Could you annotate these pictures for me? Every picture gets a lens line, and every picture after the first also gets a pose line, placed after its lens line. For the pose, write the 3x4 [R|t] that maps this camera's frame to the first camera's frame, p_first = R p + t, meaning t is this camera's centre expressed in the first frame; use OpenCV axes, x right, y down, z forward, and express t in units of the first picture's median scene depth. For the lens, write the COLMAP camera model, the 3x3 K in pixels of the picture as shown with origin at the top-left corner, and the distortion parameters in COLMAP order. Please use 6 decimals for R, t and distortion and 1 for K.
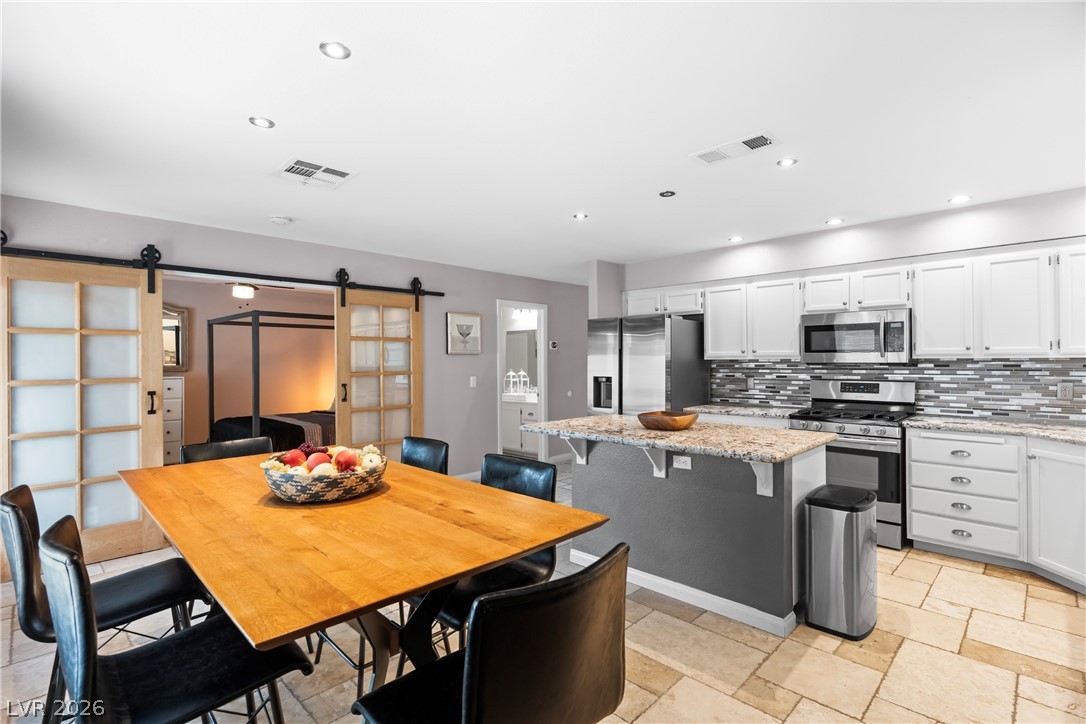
lens RADIAL K [[512.9, 0, 544.3], [0, 512.9, 362.7], [0, 0, 1]] dist [-0.004772, 0.001397]
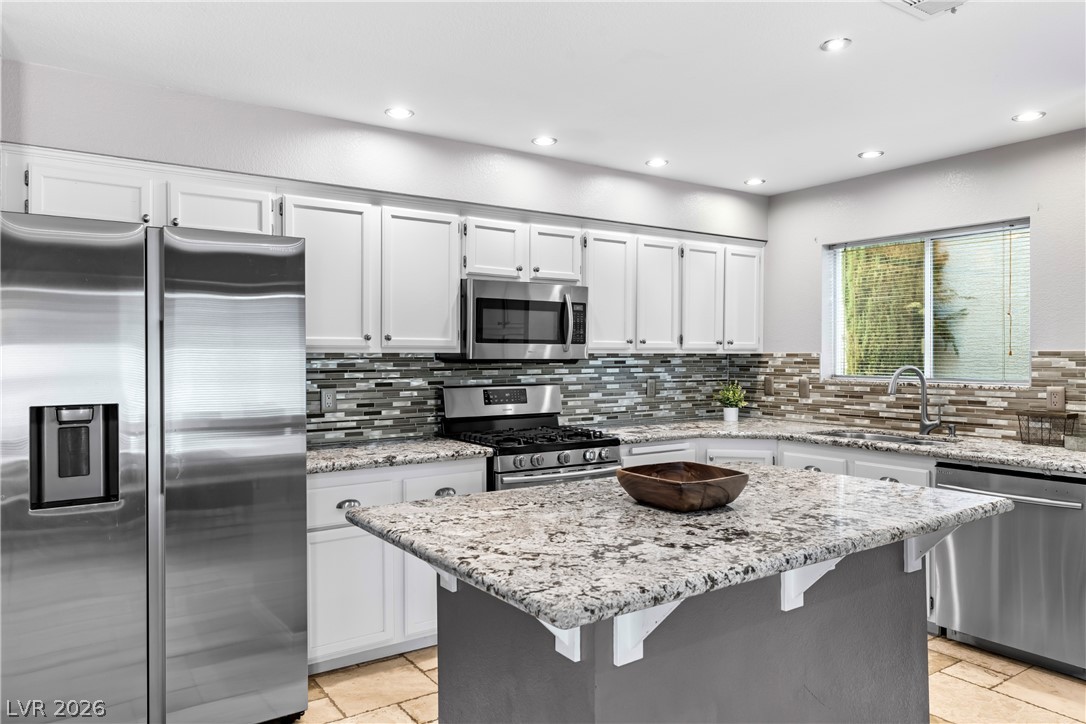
lens RADIAL K [[739.6, 0, 540.4], [0, 739.6, 359.4], [0, 0, 1]] dist [-0.000476, -0.000818]
pose [[0.198384, -0.000627, 0.980124, -0.322557], [0.003630, 0.999993, -0.000095, 0.000604], [-0.980118, 0.003576, 0.198385, 0.754440]]
